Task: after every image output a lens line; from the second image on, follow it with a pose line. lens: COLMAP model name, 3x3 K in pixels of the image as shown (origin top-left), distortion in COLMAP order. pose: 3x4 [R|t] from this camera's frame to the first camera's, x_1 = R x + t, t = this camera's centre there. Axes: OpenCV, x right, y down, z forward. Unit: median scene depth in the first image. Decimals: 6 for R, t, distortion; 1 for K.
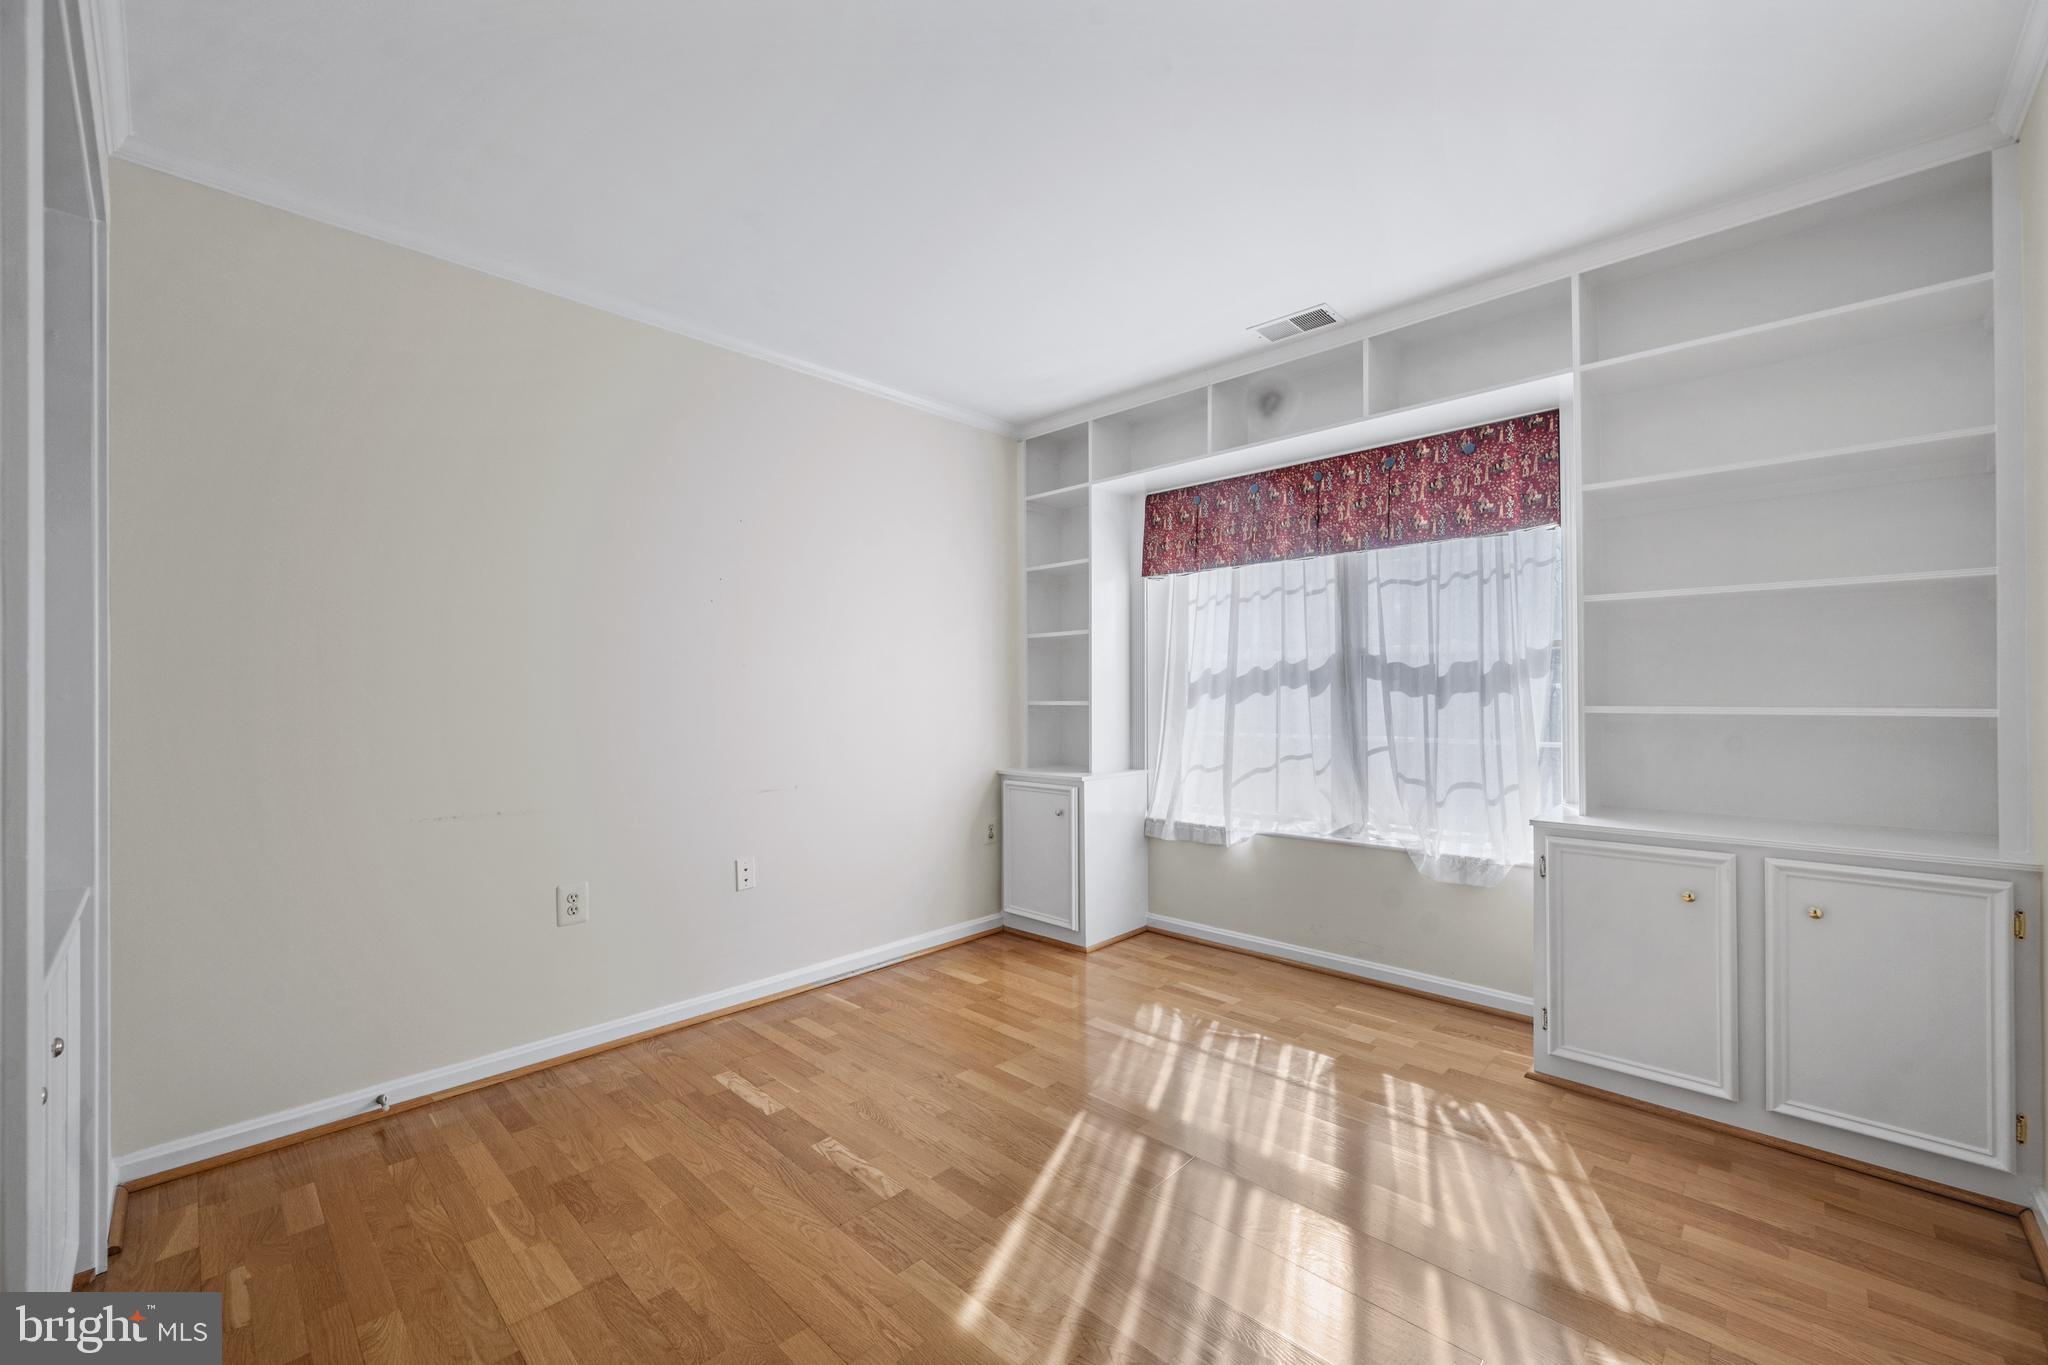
lens RADIAL K [[809.1, 0, 1021.4], [0, 809.1, 681.1], [0, 0, 1]] dist [-0.000832, -0.000044]
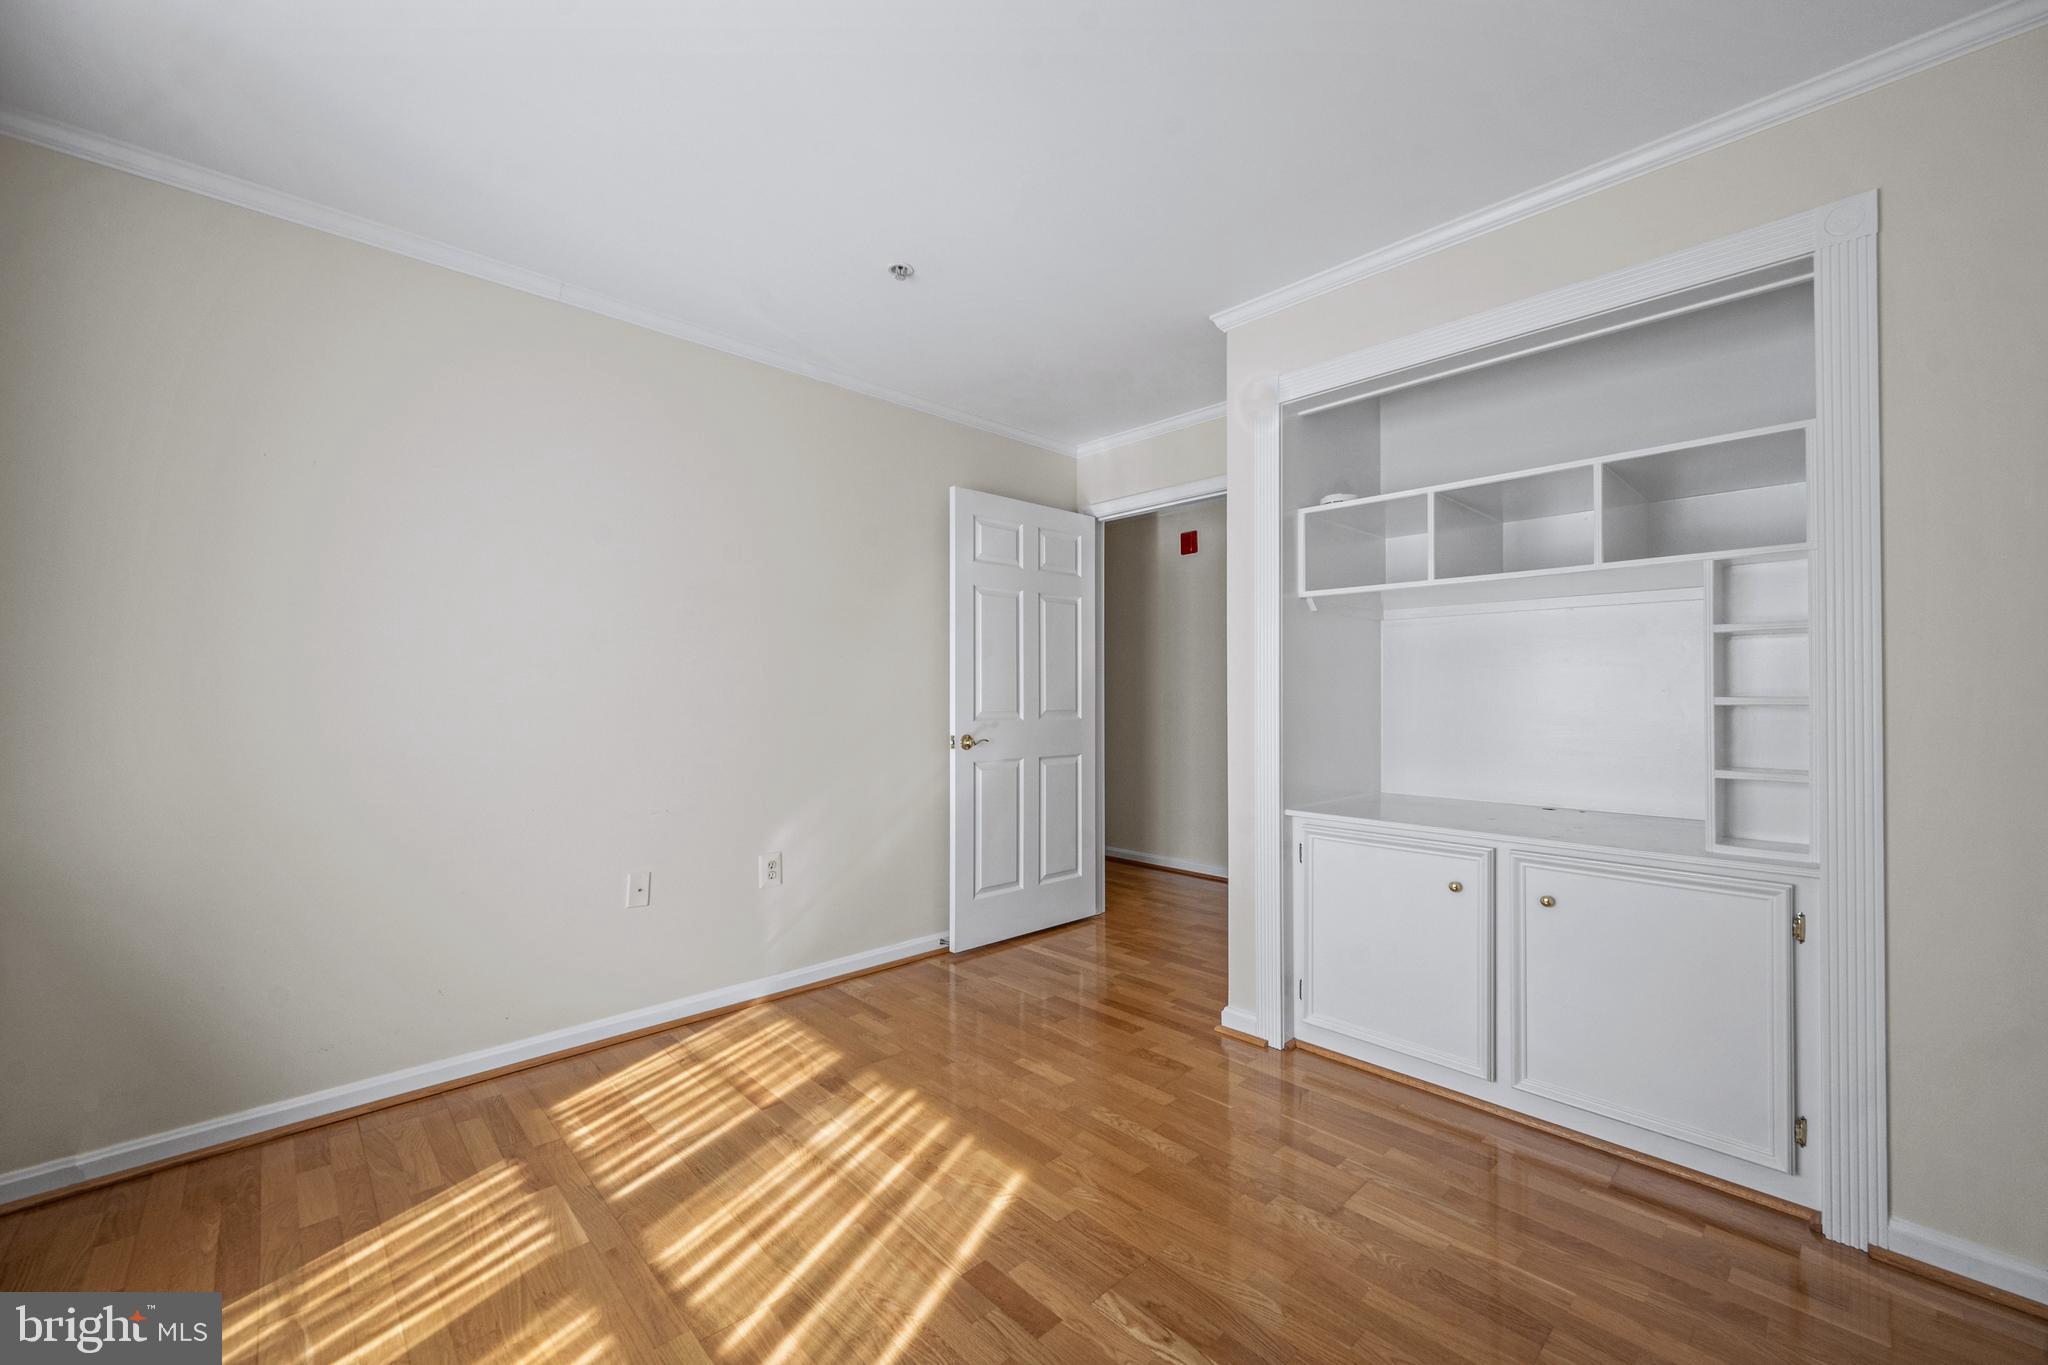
lens RADIAL K [[809.1, 0, 1021.4], [0, 809.1, 681.1], [0, 0, 1]] dist [-0.000832, -0.000044]
pose [[-0.998411, -0.004495, 0.056172, -0.124524], [-0.005725, 0.999747, -0.021762, 0.012991], [-0.056060, -0.022049, -0.998184, 1.998827]]
